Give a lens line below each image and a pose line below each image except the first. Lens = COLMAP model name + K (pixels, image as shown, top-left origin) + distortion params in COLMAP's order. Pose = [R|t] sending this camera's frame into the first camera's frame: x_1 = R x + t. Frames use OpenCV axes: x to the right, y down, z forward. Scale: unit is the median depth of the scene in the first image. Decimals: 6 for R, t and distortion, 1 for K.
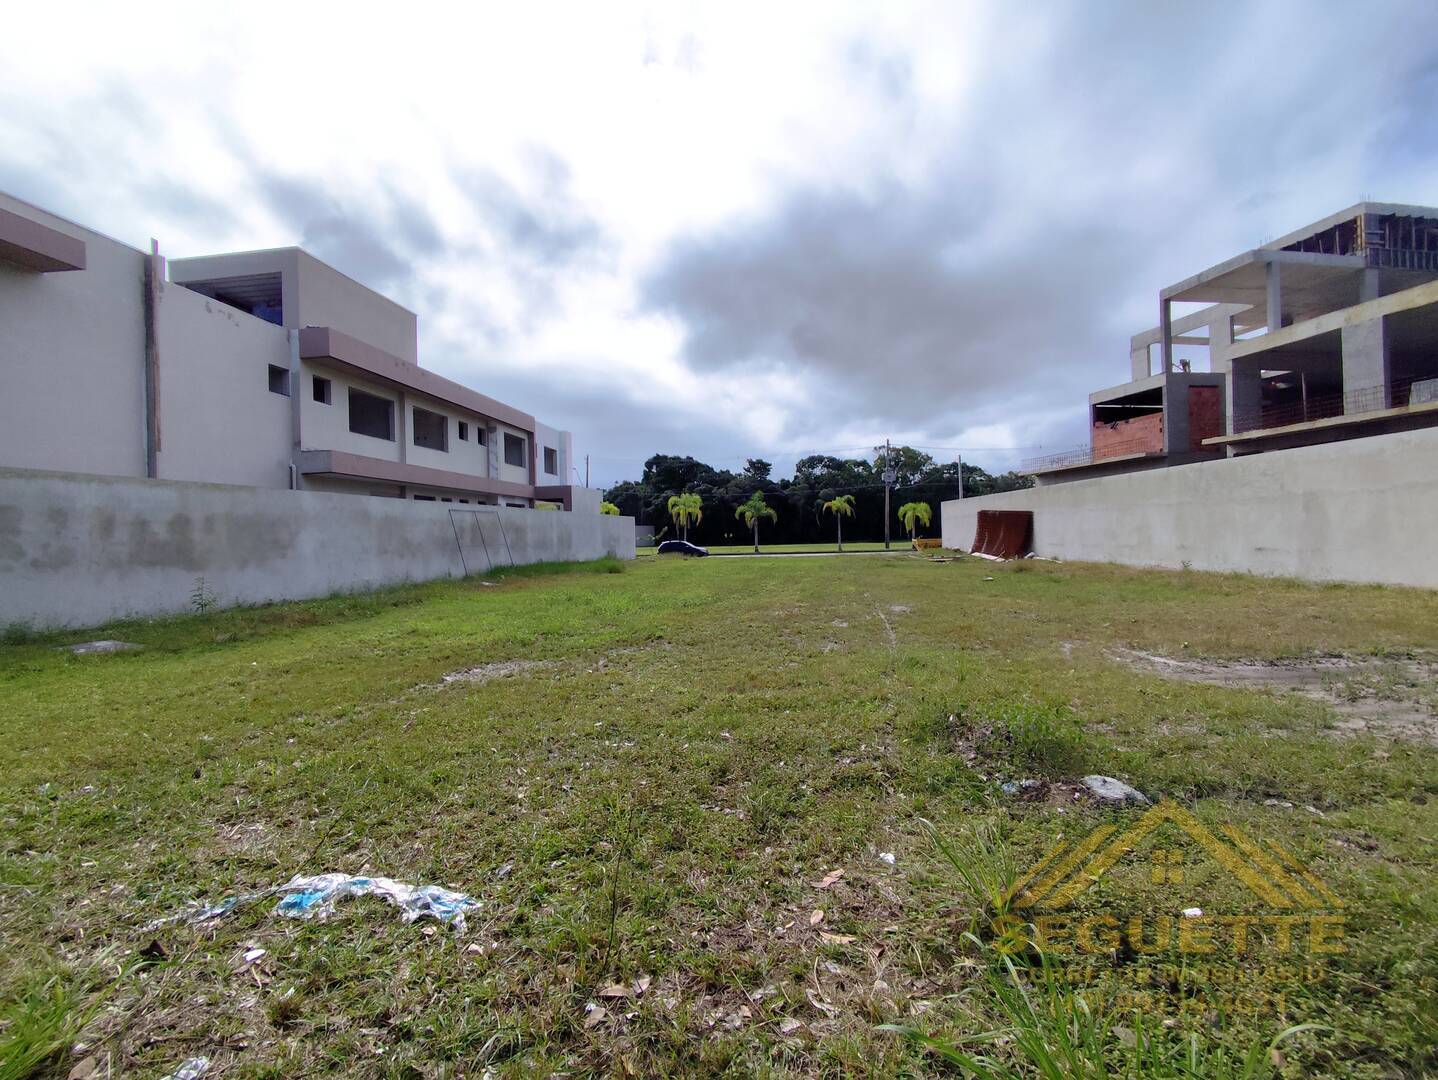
lens RADIAL K [[659.5, 0, 712.6], [0, 659.5, 533.0], [0, 0, 1]] dist [-0.001516, -0.001176]
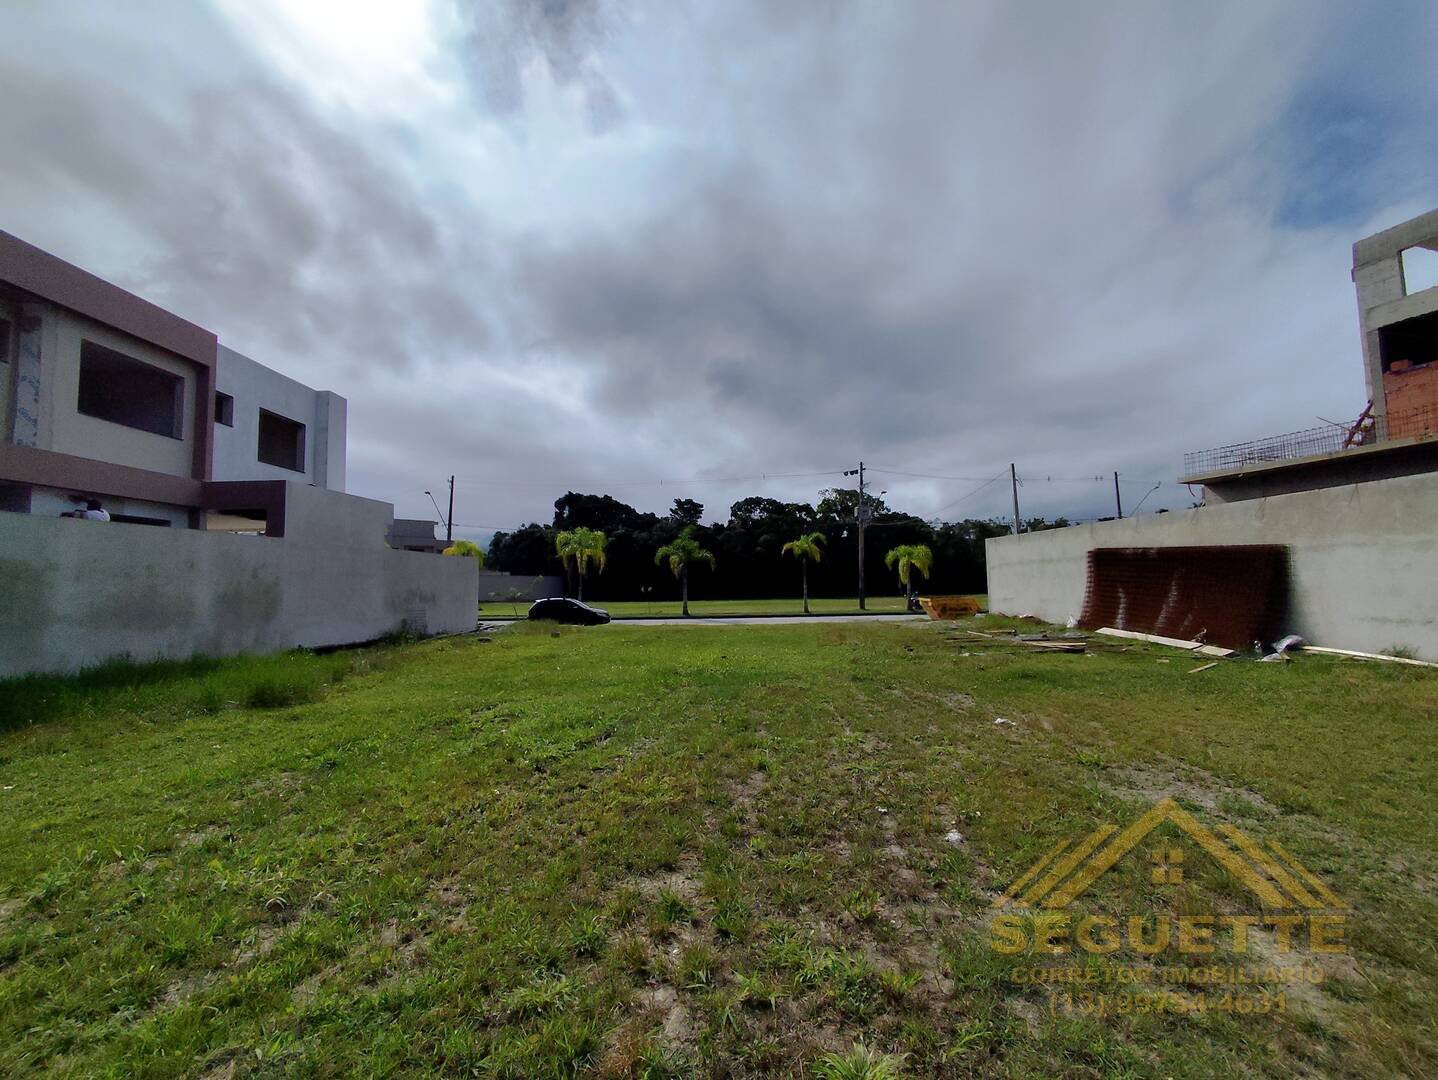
lens RADIAL K [[659.5, 0, 712.6], [0, 659.5, 533.0], [0, 0, 1]] dist [-0.001516, -0.001176]
pose [[0.994022, 0.015949, 0.108010, 0.033252], [-0.007367, 0.996816, -0.079392, -0.001660], [-0.108932, 0.078122, 0.990975, 0.525938]]
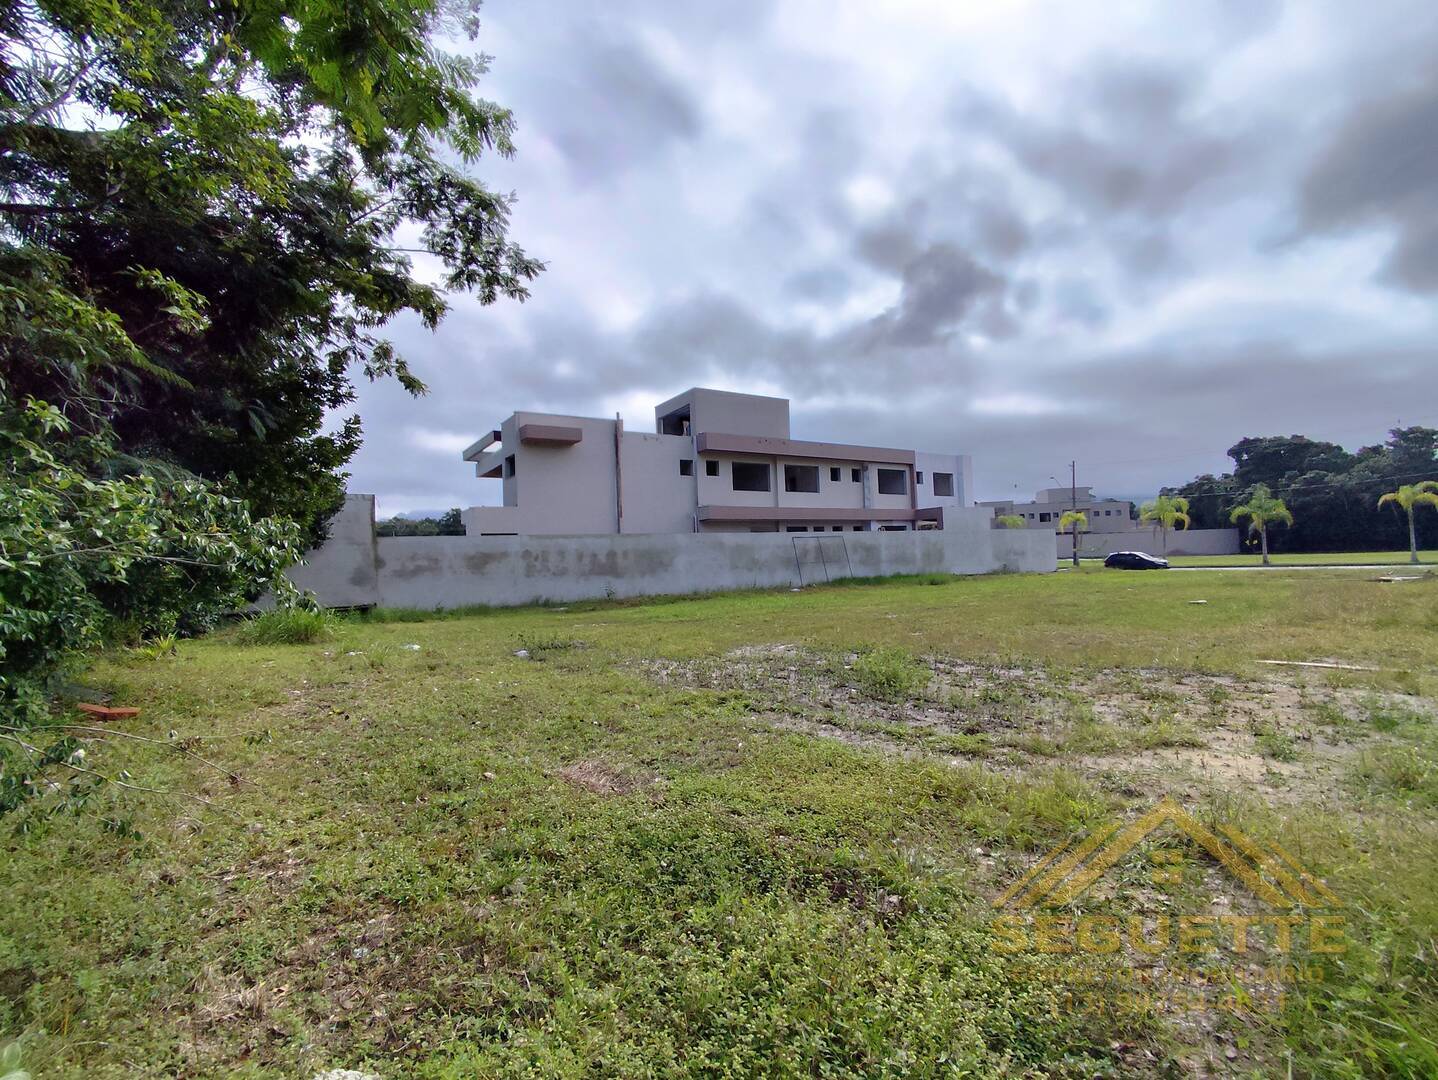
lens RADIAL K [[659.5, 0, 712.6], [0, 659.5, 533.0], [0, 0, 1]] dist [-0.001516, -0.001176]
pose [[0.644176, -0.035822, -0.764038, 0.405585], [0.026242, 0.999350, -0.024729, -0.009615], [0.764427, -0.004120, 0.644697, -0.036348]]
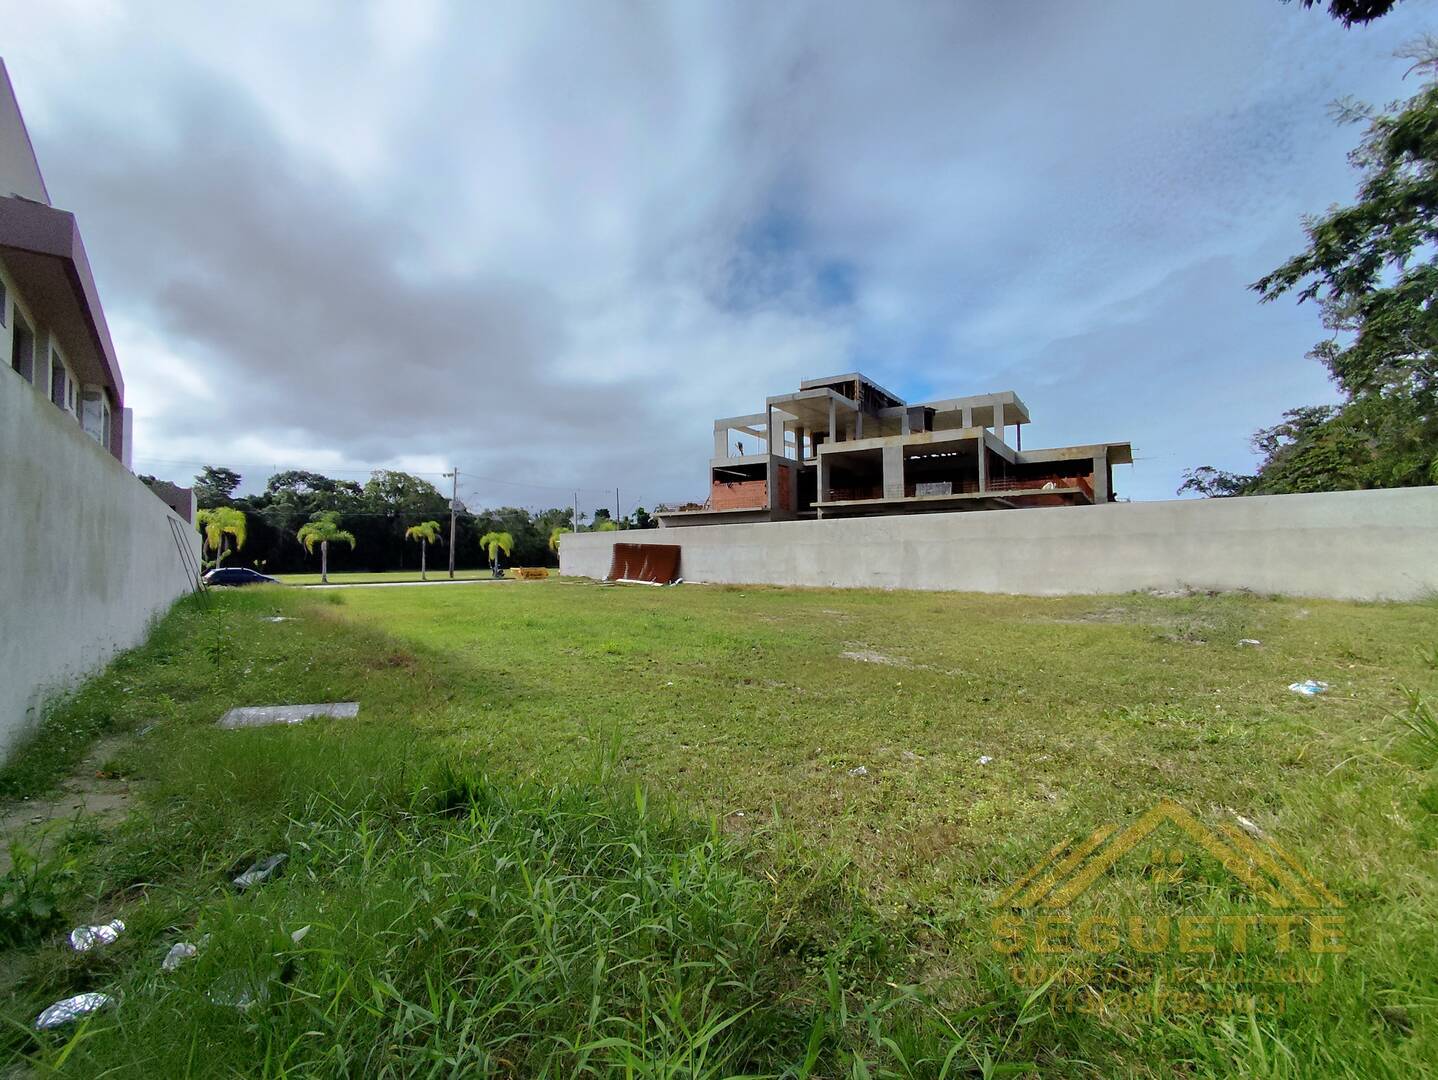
lens RADIAL K [[659.5, 0, 712.6], [0, 659.5, 533.0], [0, 0, 1]] dist [-0.001516, -0.001176]
pose [[0.680574, 0.046086, 0.731229, -0.360753], [-0.010892, 0.998546, -0.052797, 0.008212], [-0.732599, 0.027968, 0.680086, 0.081205]]
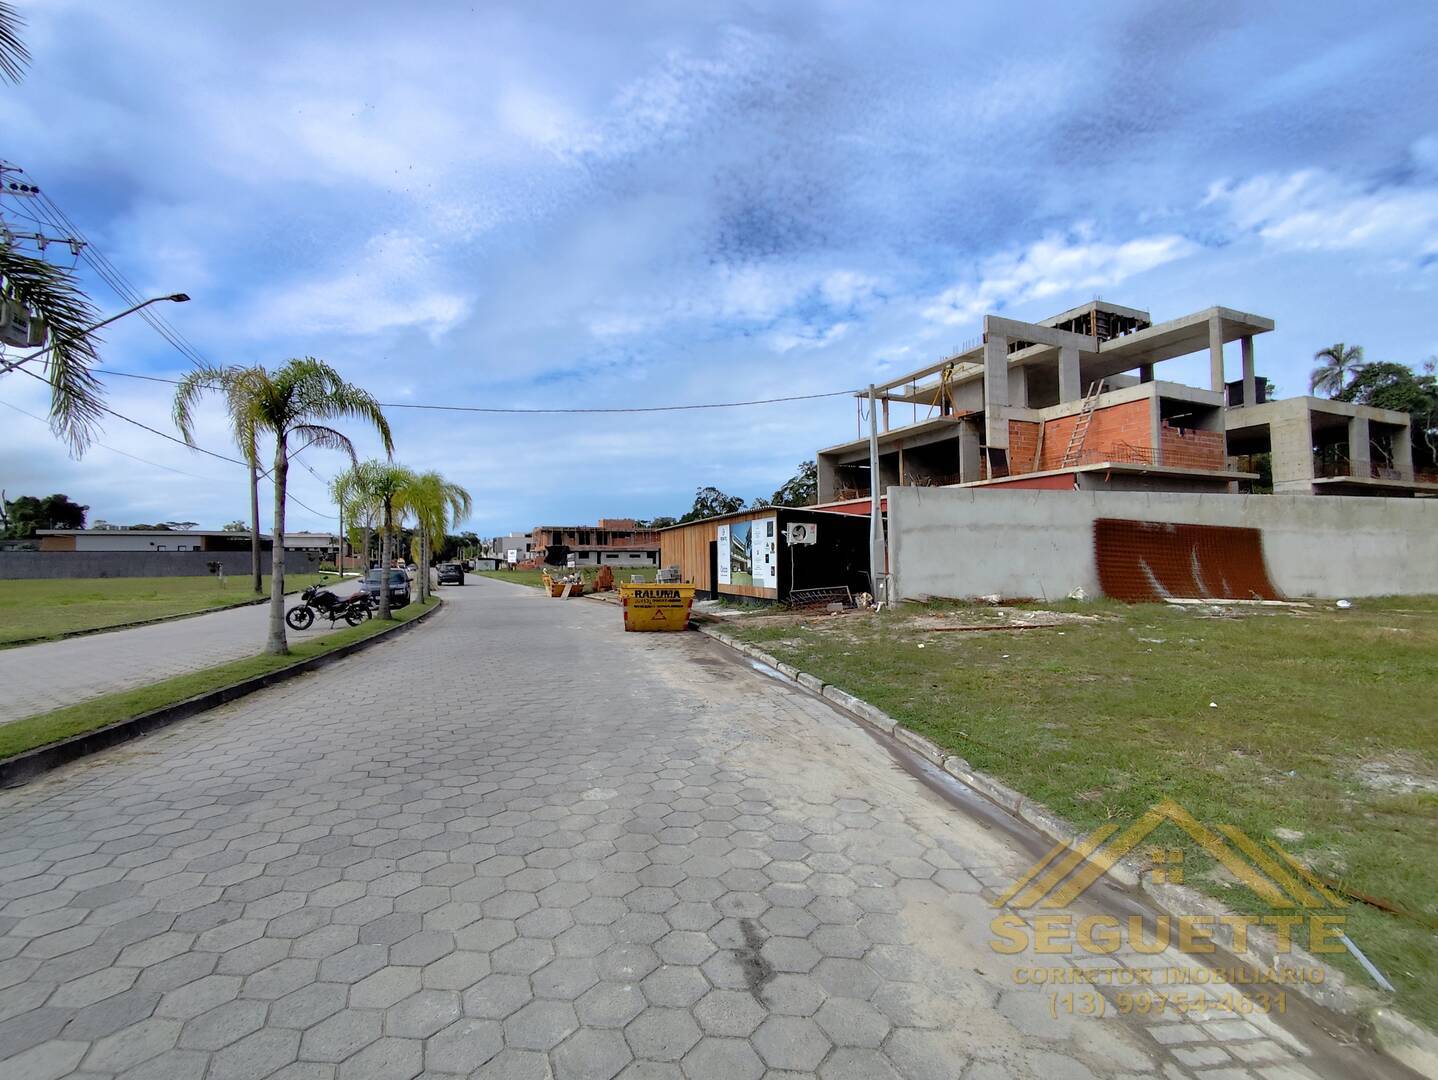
lens RADIAL K [[659.5, 0, 712.6], [0, 659.5, 533.0], [0, 0, 1]] dist [-0.001516, -0.001176]
pose [[-0.243467, 0.057707, 0.968191, -0.022706], [0.005448, 0.998294, -0.058132, 0.006122], [-0.969894, -0.008878, -0.243366, 1.521879]]
